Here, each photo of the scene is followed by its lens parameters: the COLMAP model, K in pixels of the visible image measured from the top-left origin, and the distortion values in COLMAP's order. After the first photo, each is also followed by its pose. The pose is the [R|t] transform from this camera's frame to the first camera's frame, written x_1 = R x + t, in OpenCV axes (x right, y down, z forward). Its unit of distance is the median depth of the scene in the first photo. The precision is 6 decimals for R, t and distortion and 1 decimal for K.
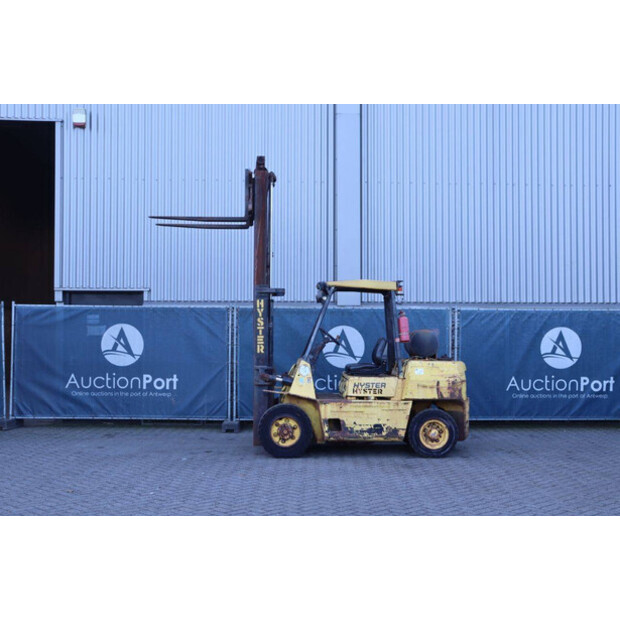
lens RADIAL K [[759.2, 0, 313.2], [0, 759.2, 317.9], [0, 0, 1]] dist [0.000585, 0.000000]
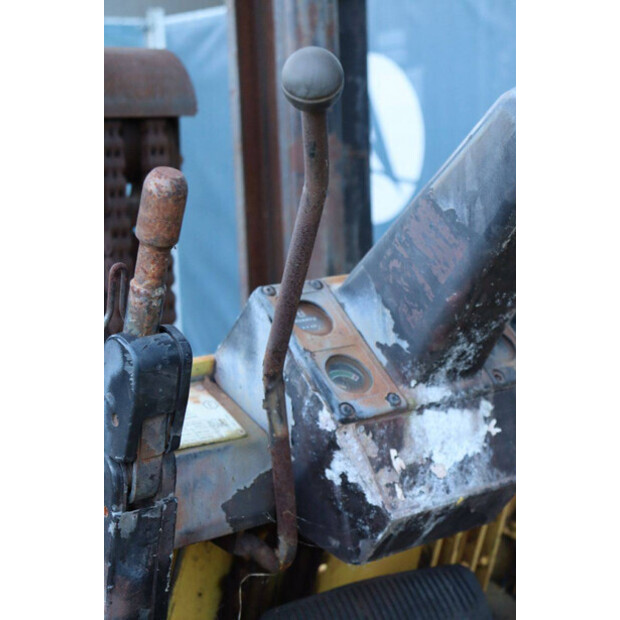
lens RADIAL K [[1123.6, 0, 308.6], [0, 1123.6, 310.2], [0, 0, 1]] dist [0.195502, 0.000000]
pose [[0.562377, 0.101649, -0.820610, 0.060070], [0.066576, 0.983627, 0.167468, 0.026711], [0.824197, -0.148813, 0.546401, 0.763798]]
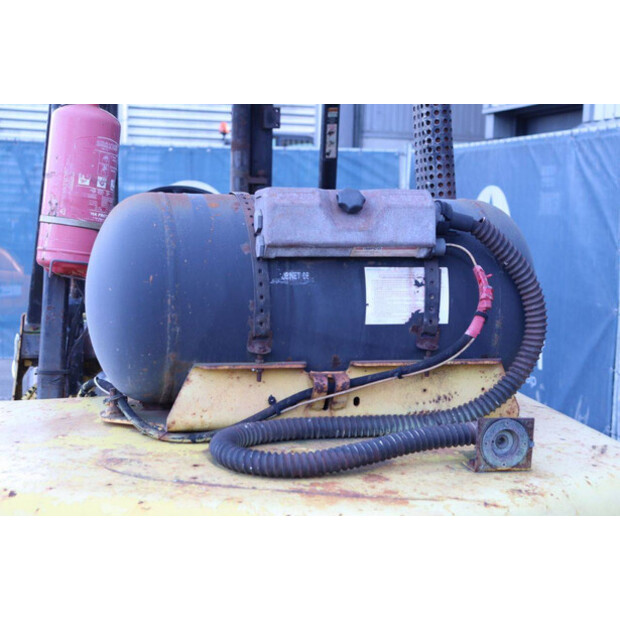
lens RADIAL K [[1000.1, 0, 309.7], [0, 1000.1, 305.6], [0, 0, 1]] dist [0.162301, 0.000000]
pose [[0.199883, 0.106727, -0.973990, 0.262044], [0.002726, 0.993986, 0.109477, 0.012783], [0.979816, -0.024538, 0.198390, 0.796542]]
